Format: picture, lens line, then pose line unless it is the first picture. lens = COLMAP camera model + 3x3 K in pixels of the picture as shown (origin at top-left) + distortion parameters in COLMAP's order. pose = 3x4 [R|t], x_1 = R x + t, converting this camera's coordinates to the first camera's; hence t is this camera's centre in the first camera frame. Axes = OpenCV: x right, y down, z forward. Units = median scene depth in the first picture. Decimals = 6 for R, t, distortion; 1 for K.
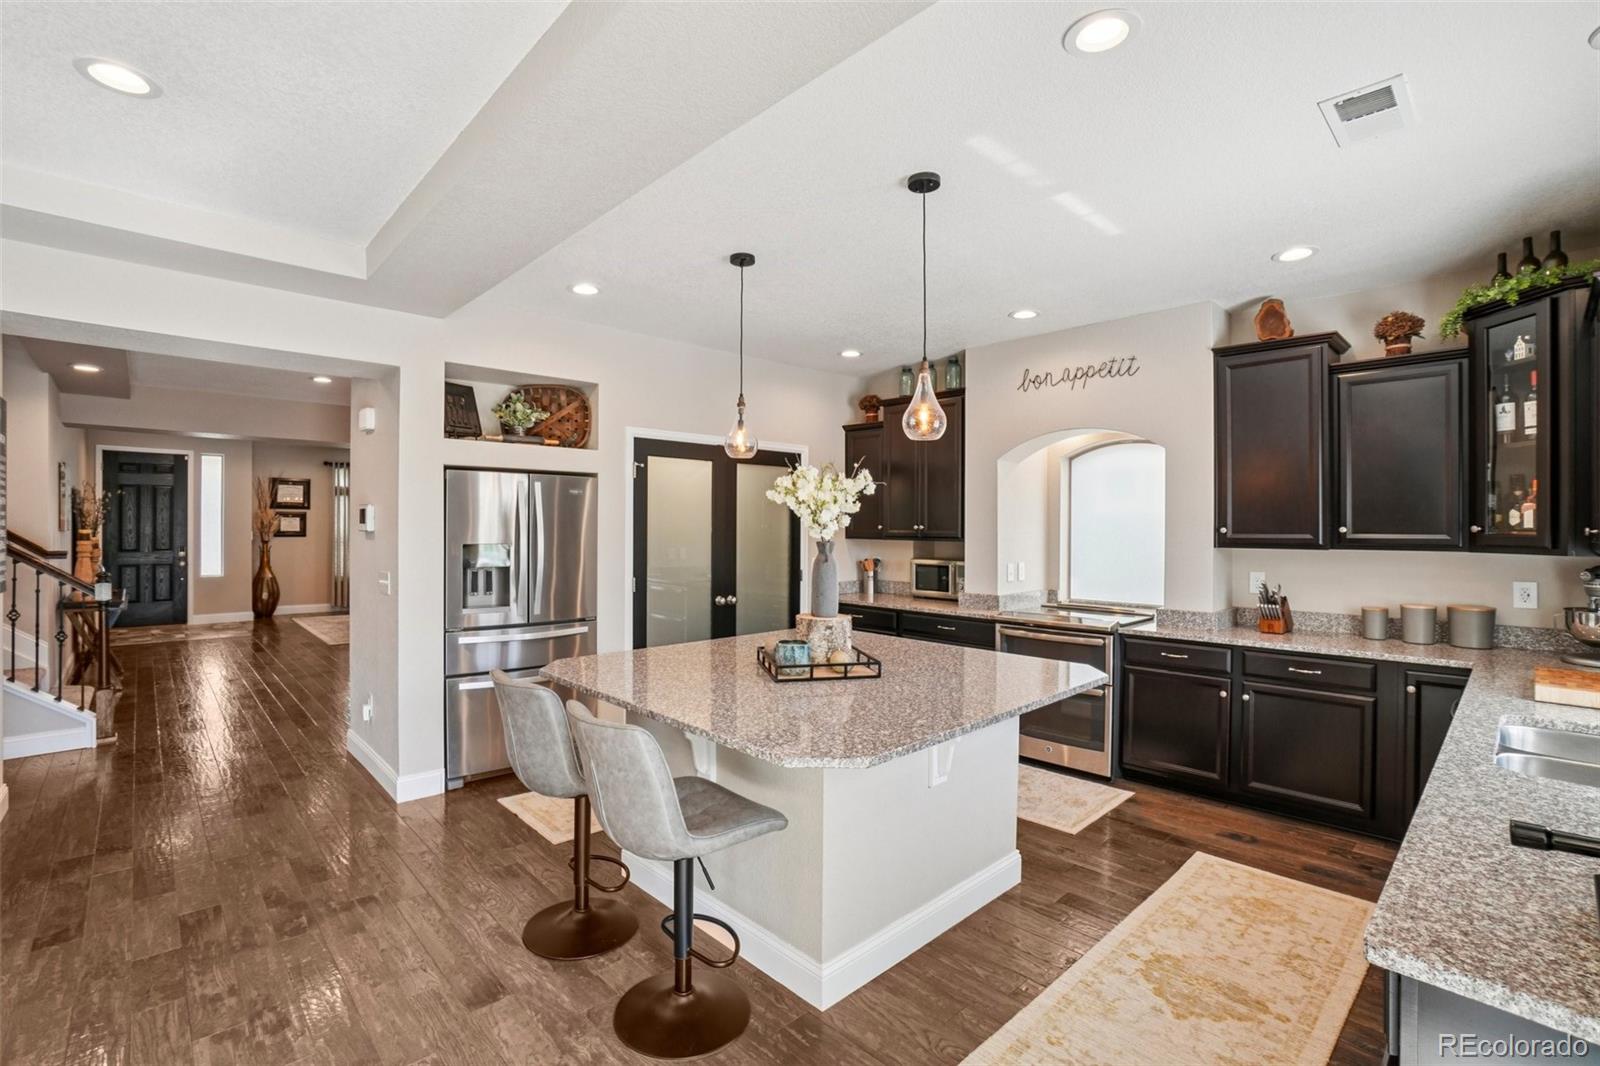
lens RADIAL K [[726.1, 0, 790.6], [0, 726.1, 524.5], [0, 0, 1]] dist [-0.061831, 0.020113]
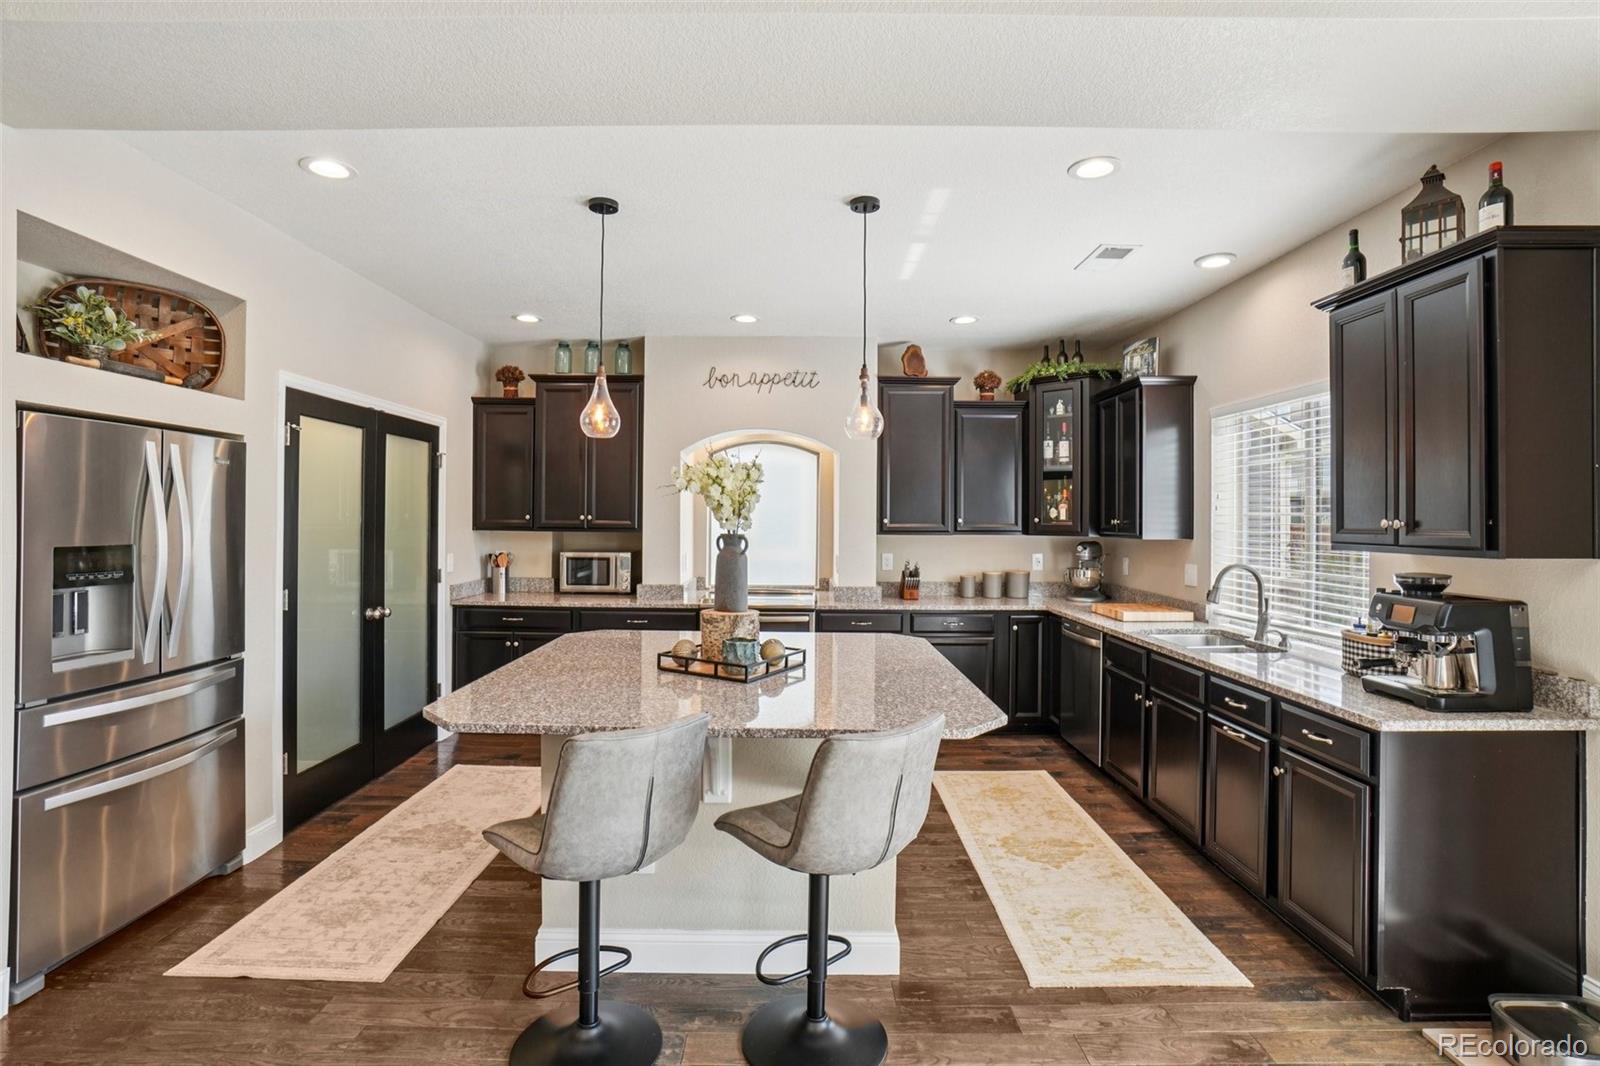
lens RADIAL K [[759.6, 0, 792.2], [0, 759.6, 514.6], [0, 0, 1]] dist [-0.064283, 0.021650]
pose [[0.684539, 0.005138, 0.728958, -0.439480], [-0.006229, 0.999980, -0.001198, -0.000551], [-0.728949, -0.003720, 0.684557, 0.177555]]
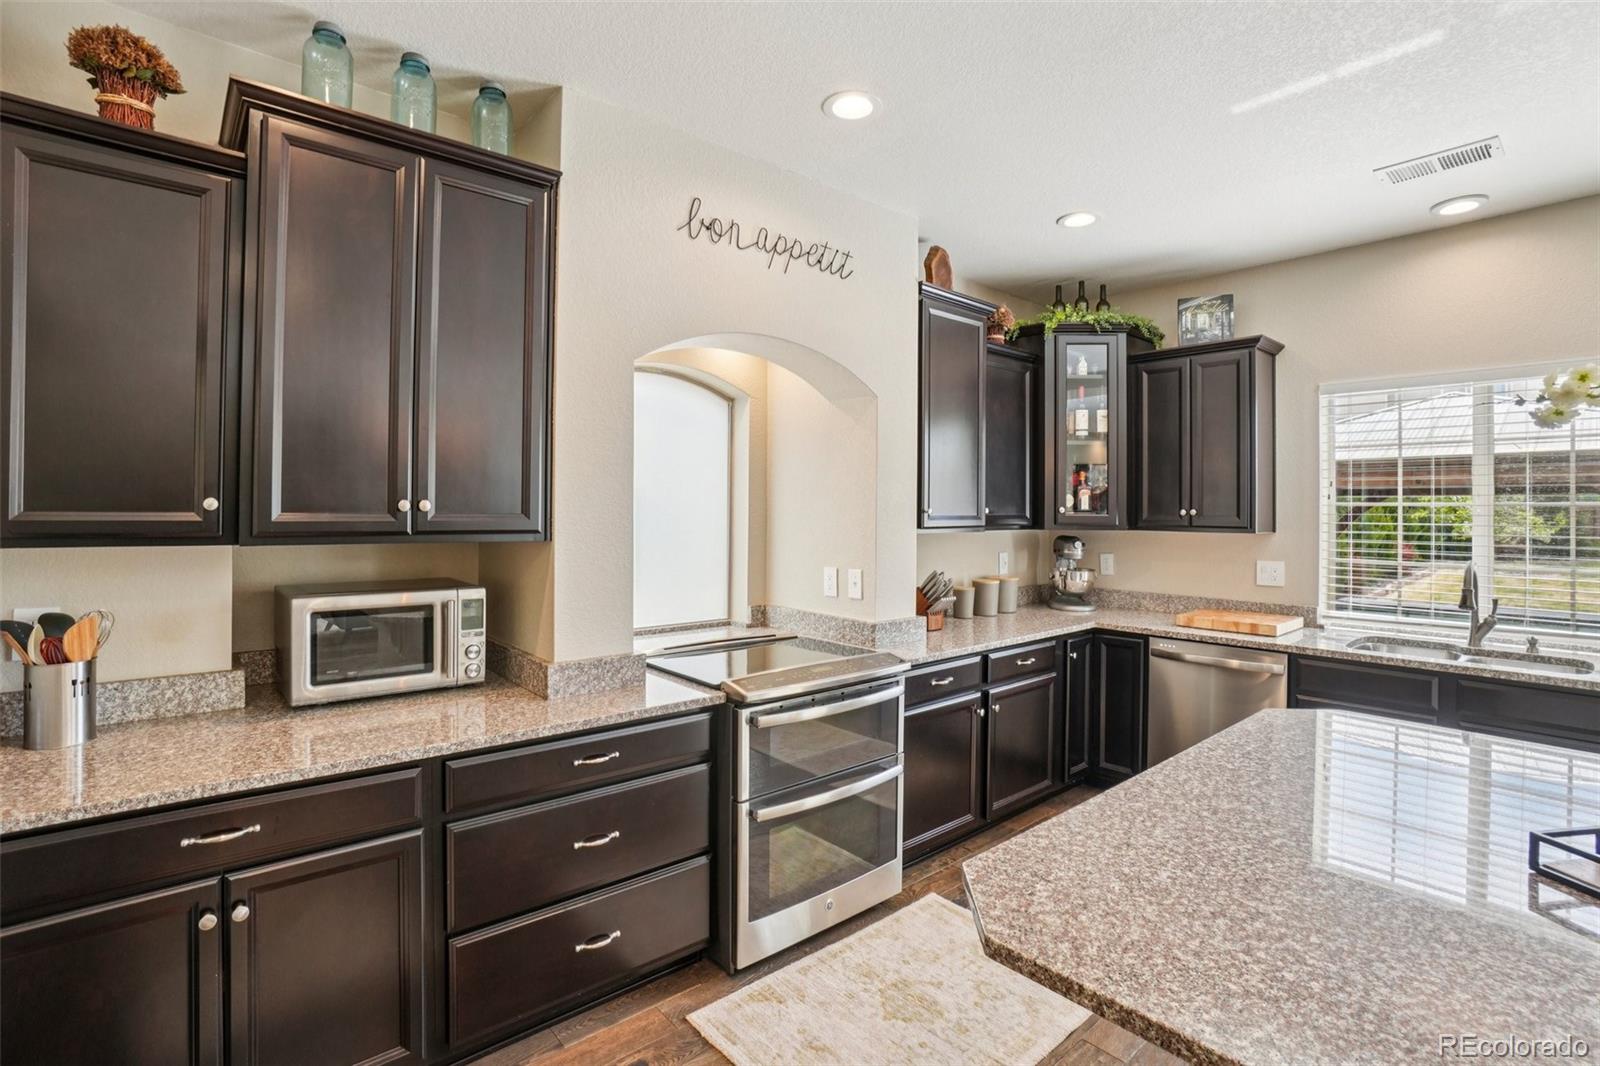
lens RADIAL K [[753.2, 0, 796.0], [0, 753.2, 505.2], [0, 0, 1]] dist [-0.064193, 0.020805]
pose [[0.040389, 0.002426, 0.999181, -0.218069], [-0.009367, 0.999954, -0.002049, 0.003405], [-0.999140, -0.009276, 0.040410, 1.005153]]
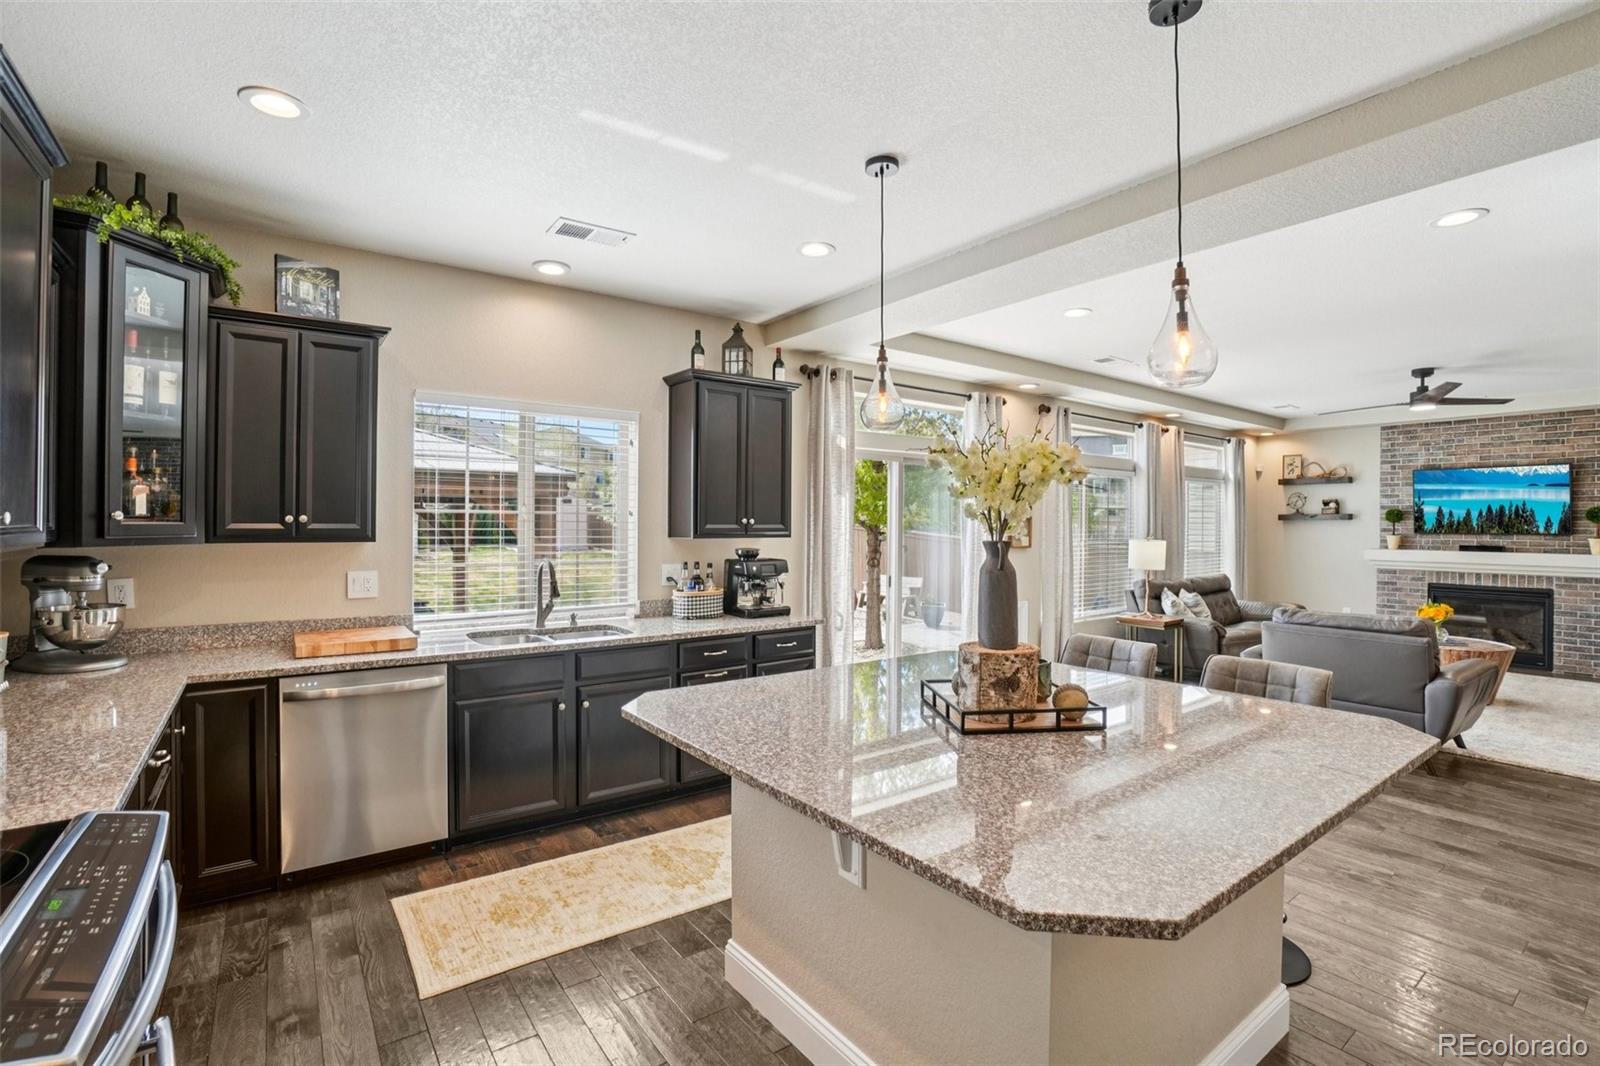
lens RADIAL K [[726.1, 0, 790.6], [0, 726.1, 524.5], [0, 0, 1]] dist [-0.061831, 0.020113]
pose [[-0.992625, -0.009377, 0.120861, 0.112785], [-0.009356, 0.999956, 0.000744, 0.006060], [-0.120862, -0.000392, -0.992669, 1.199894]]
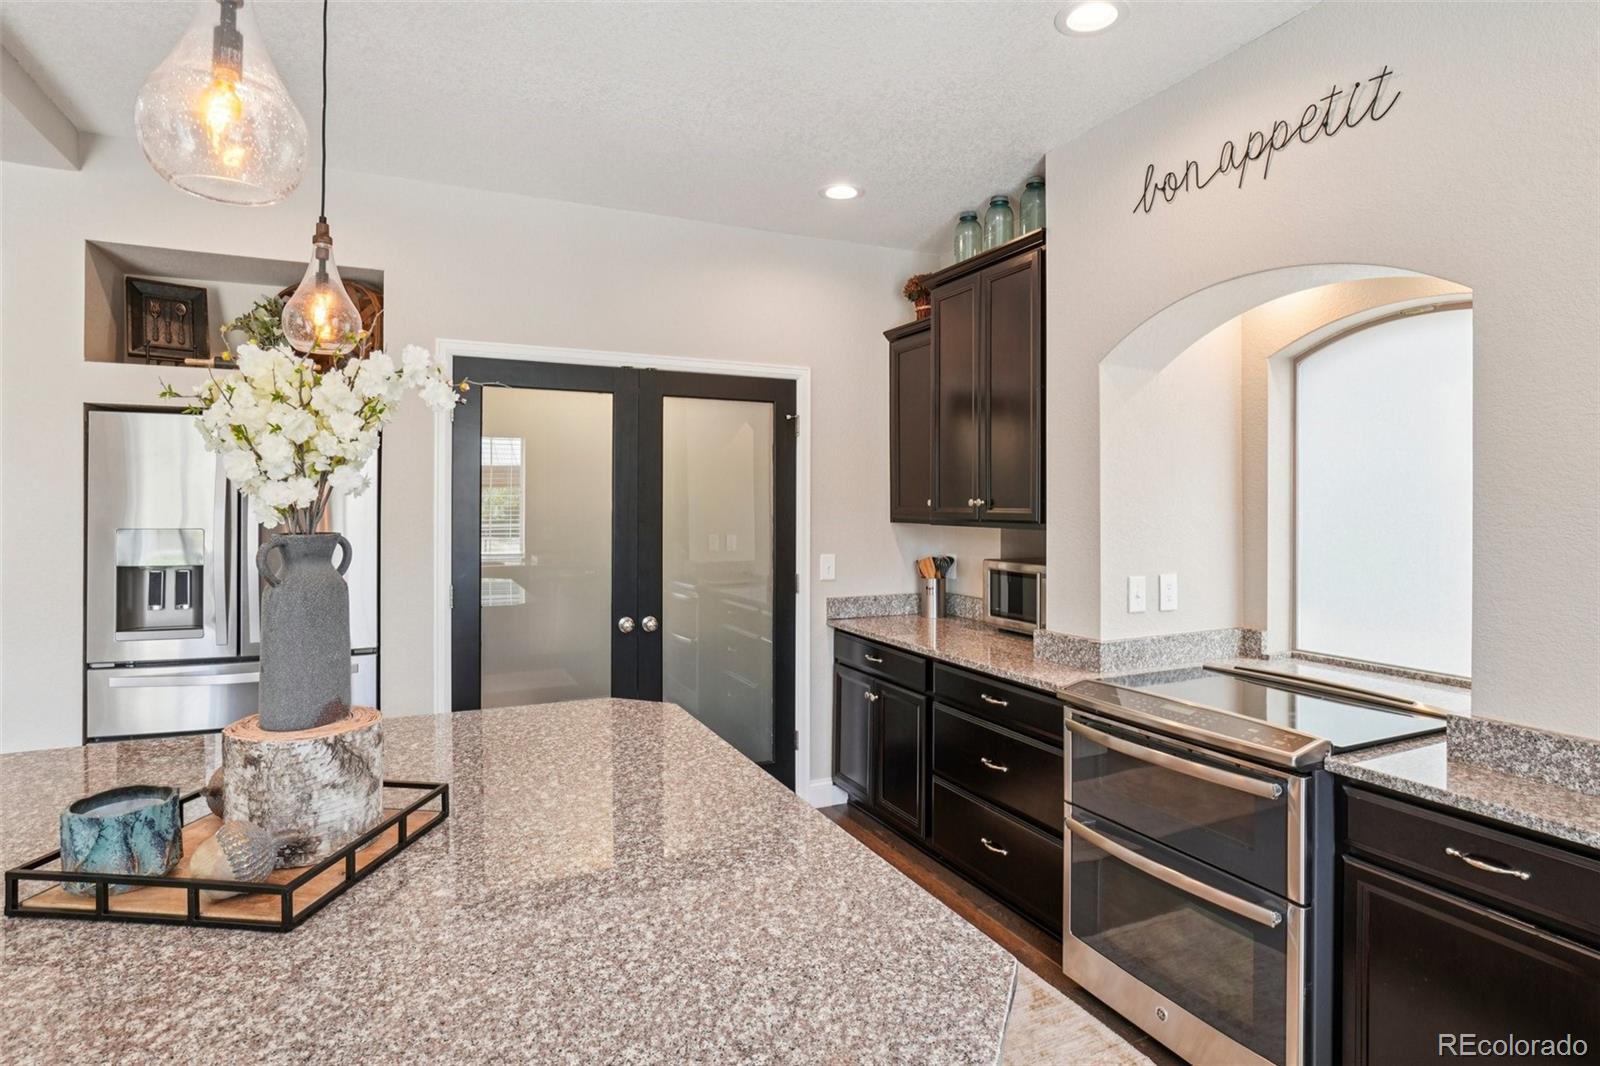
lens RADIAL K [[850.3, 0, 796.2], [0, 850.3, 499.2], [0, 0, 1]] dist [-0.054520, 0.035667]
pose [[0.950713, -0.003347, -0.310054, 0.307555], [0.001886, 0.999986, -0.005011, 0.005490], [0.310067, 0.004180, 0.950706, 0.452954]]
